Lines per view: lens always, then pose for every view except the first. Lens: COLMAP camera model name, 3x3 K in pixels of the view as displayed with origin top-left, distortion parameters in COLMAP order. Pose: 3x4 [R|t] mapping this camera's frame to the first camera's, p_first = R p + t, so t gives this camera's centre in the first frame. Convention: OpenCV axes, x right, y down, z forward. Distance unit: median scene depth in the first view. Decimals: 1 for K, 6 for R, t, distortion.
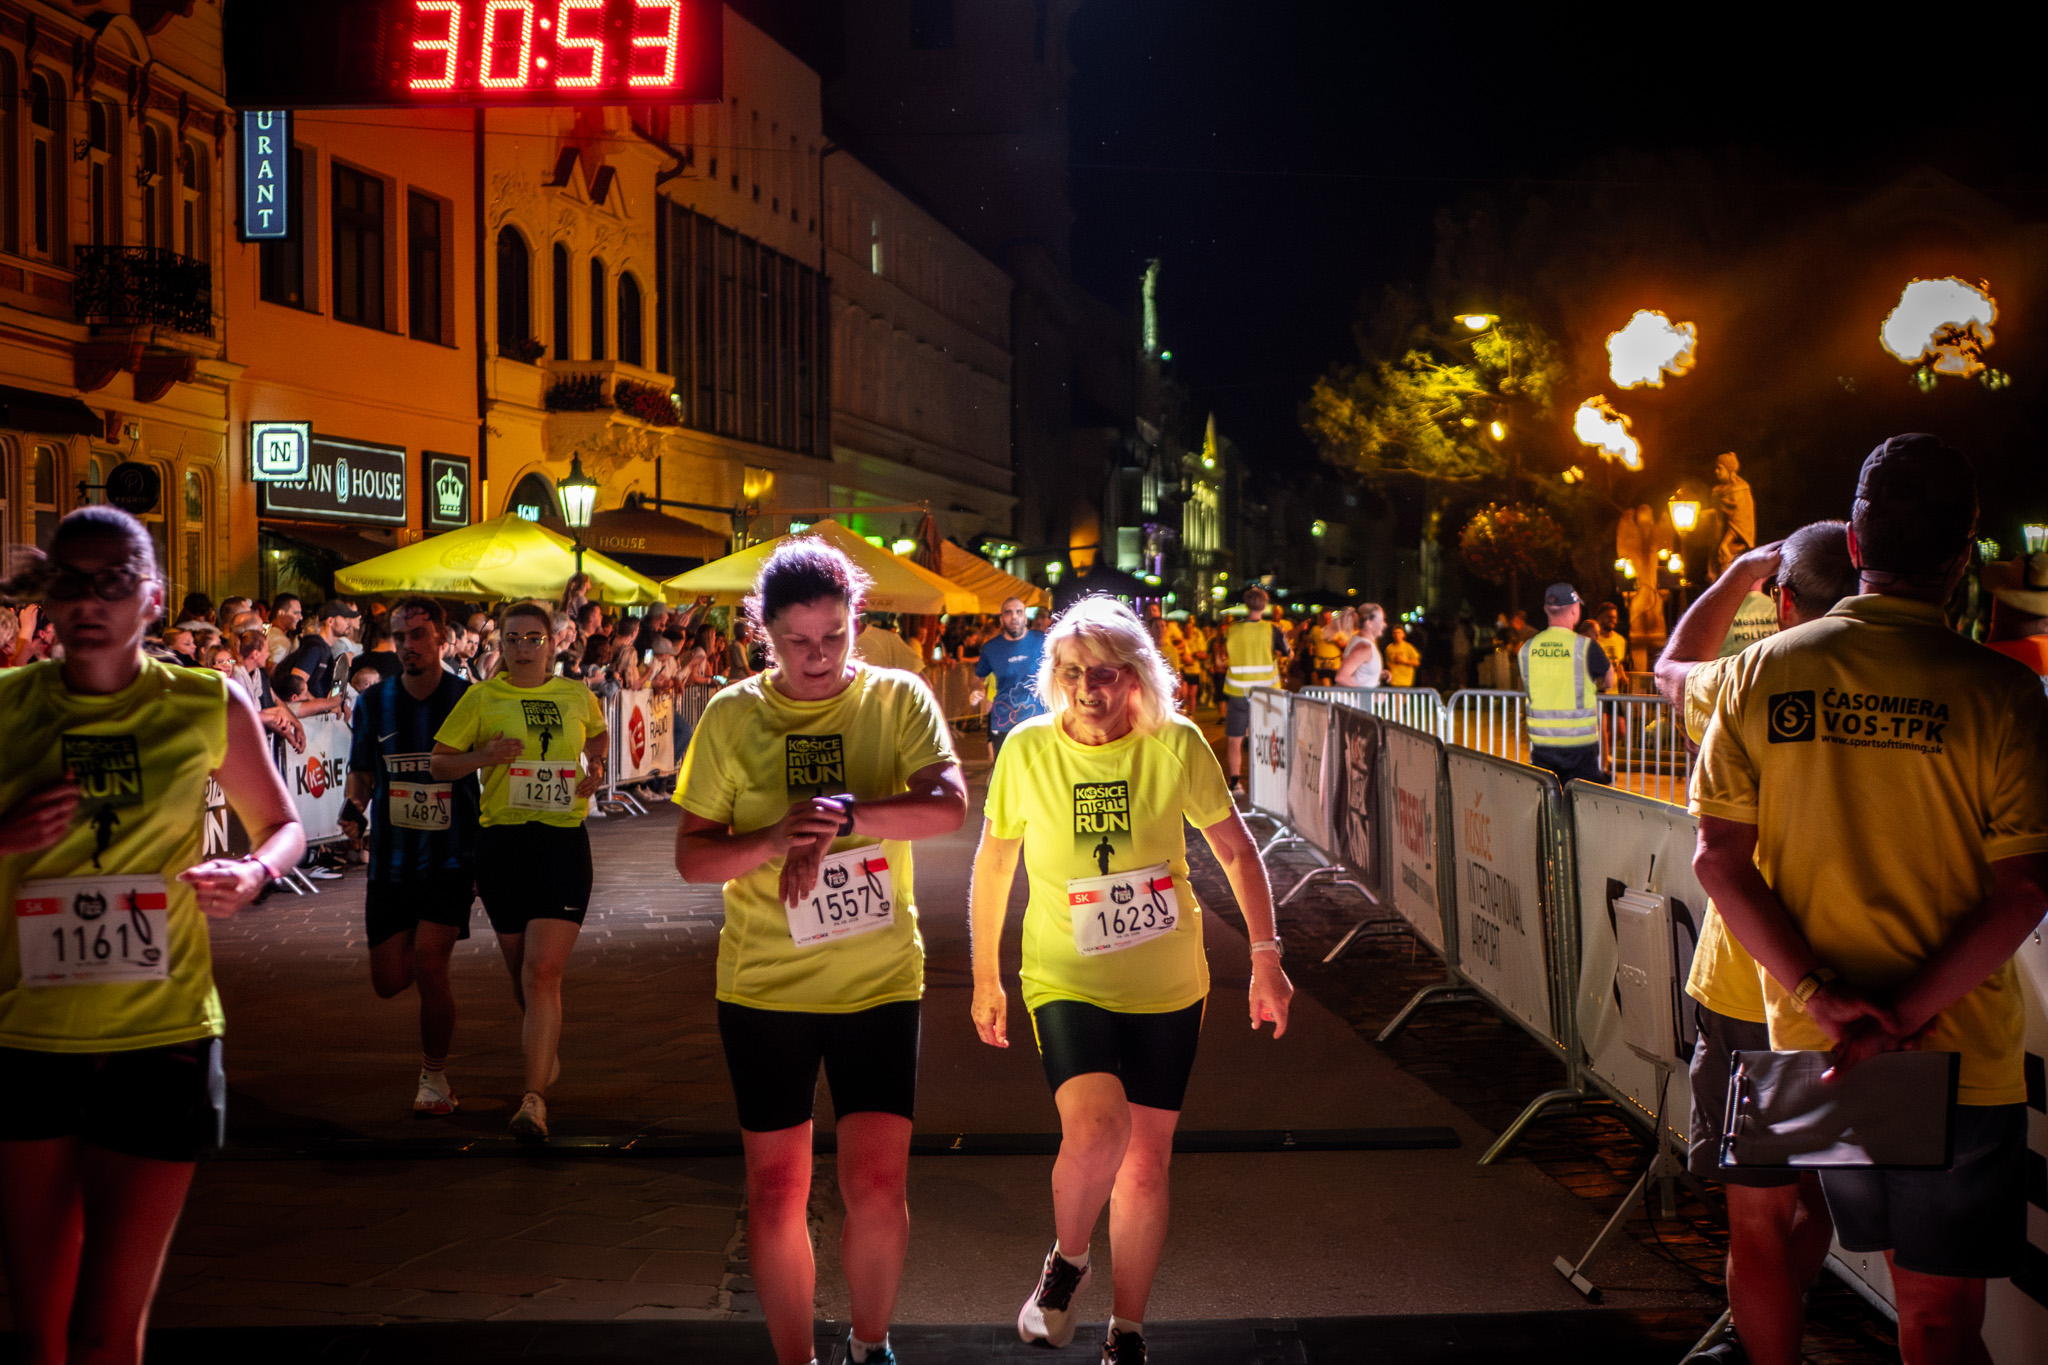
lens RADIAL K [[3088.0, 0, 1024.0], [0, 3088.0, 682.5], [0, 0, 1]] dist [-0.014093, 0.060609]
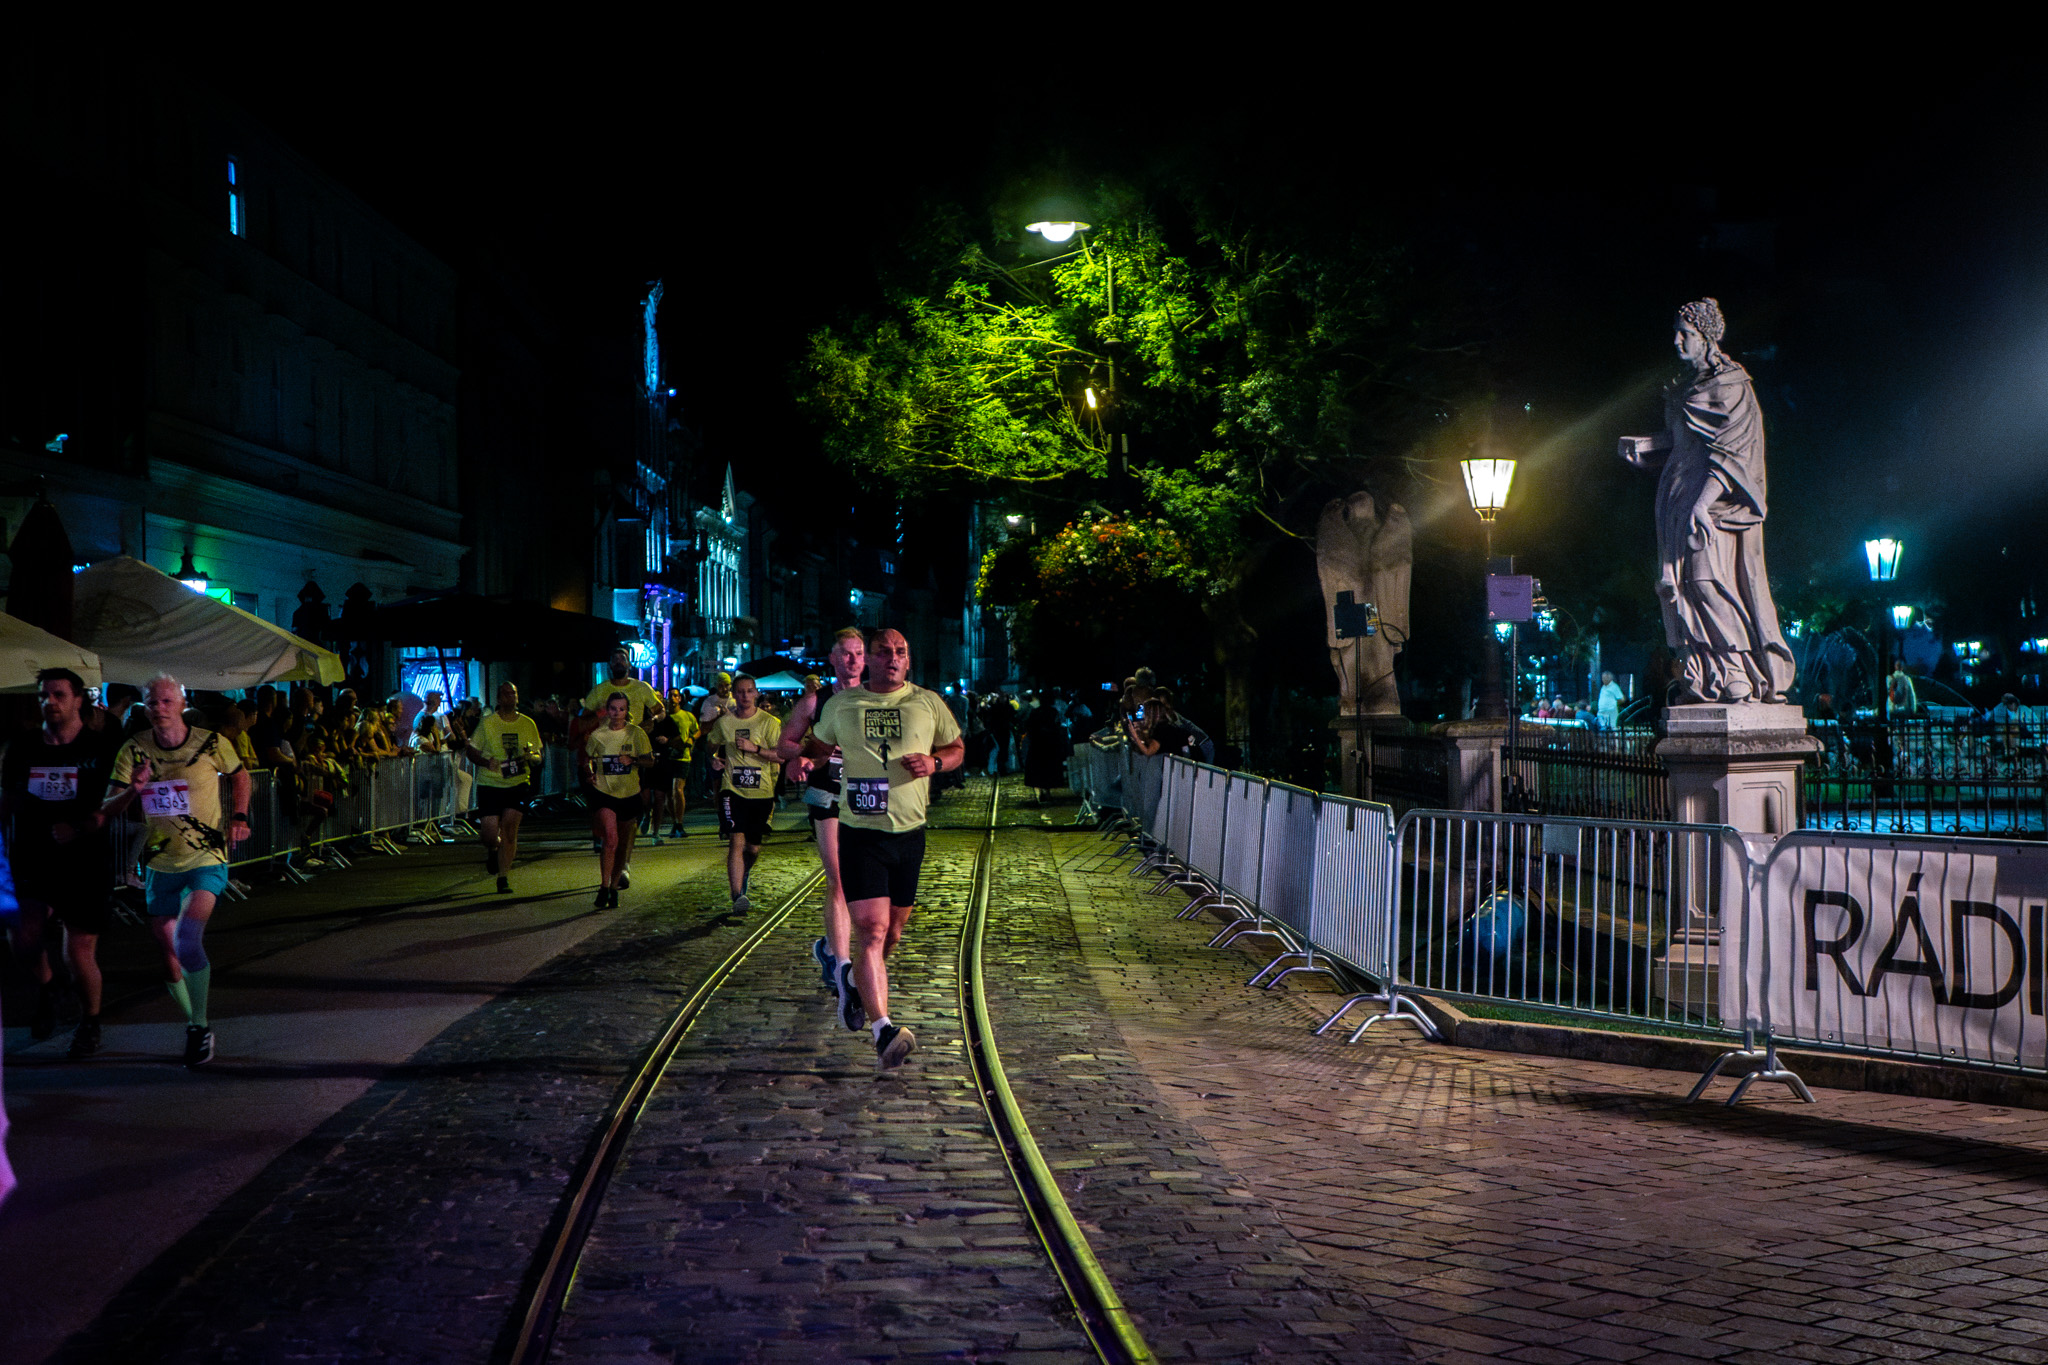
lens RADIAL K [[3082.1, 0, 1015.0], [0, 3082.1, 684.4], [0, 0, 1]] dist [-0.014958, 0.058280]
pose [[0.989449, -0.011786, 0.144402, 0.043000], [0.015198, 0.999630, -0.022545, -0.007305], [-0.144083, 0.024502, 0.989262, 0.362509]]
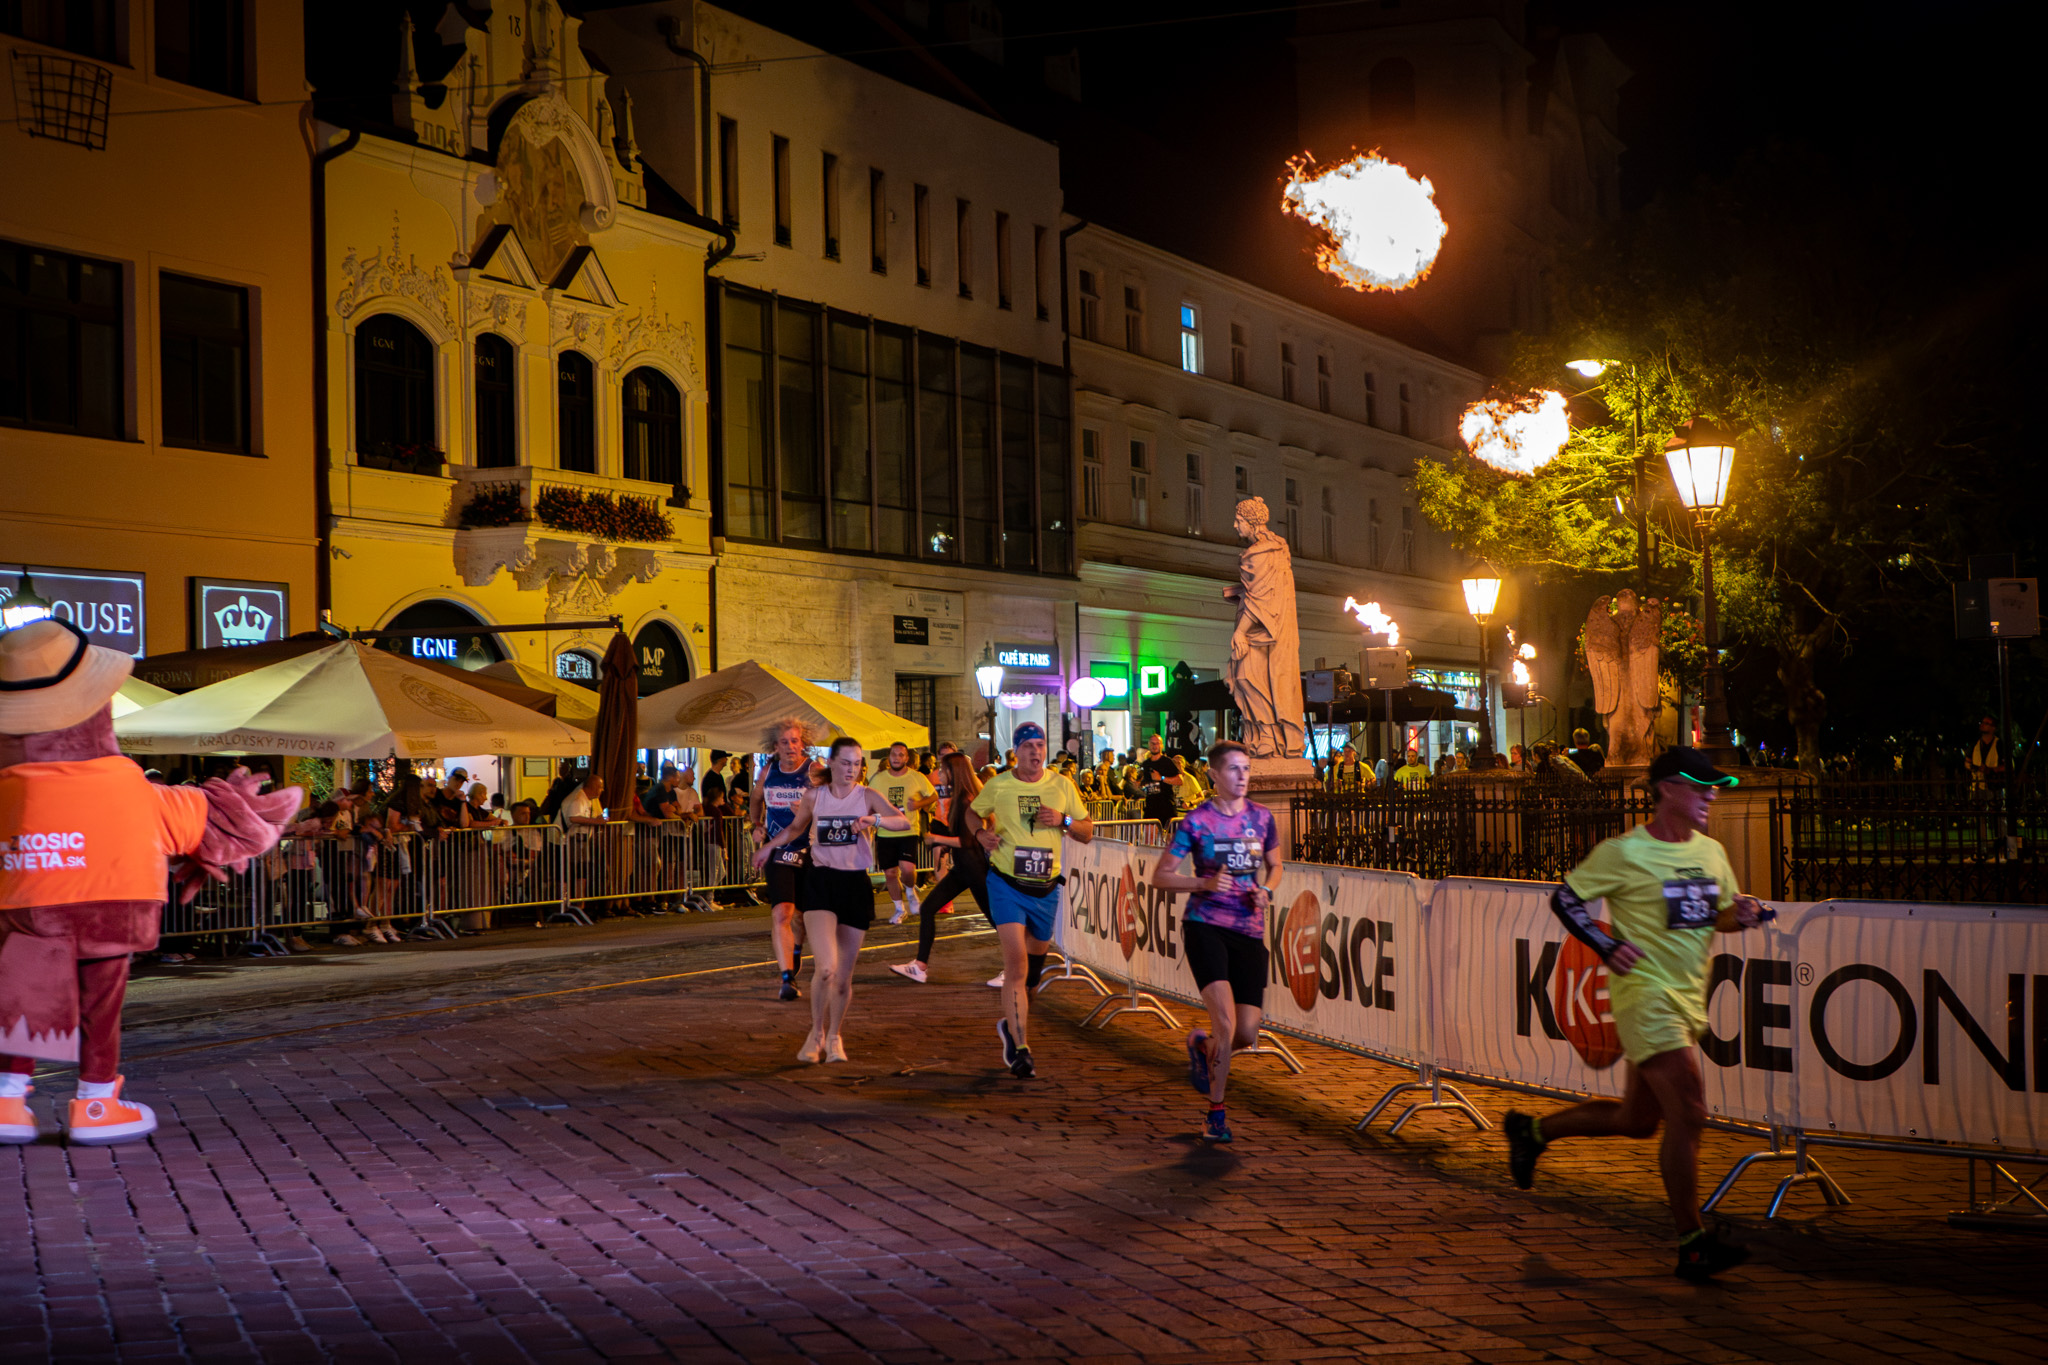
lens RADIAL K [[3088.0, 0, 1024.0], [0, 3088.0, 682.5], [0, 0, 1]] dist [-0.014093, 0.060609]
pose [[0.958355, -0.026694, -0.284330, 0.228951], [0.013772, 0.998783, -0.047353, -0.001758], [0.285248, 0.041466, 0.957556, 0.210761]]
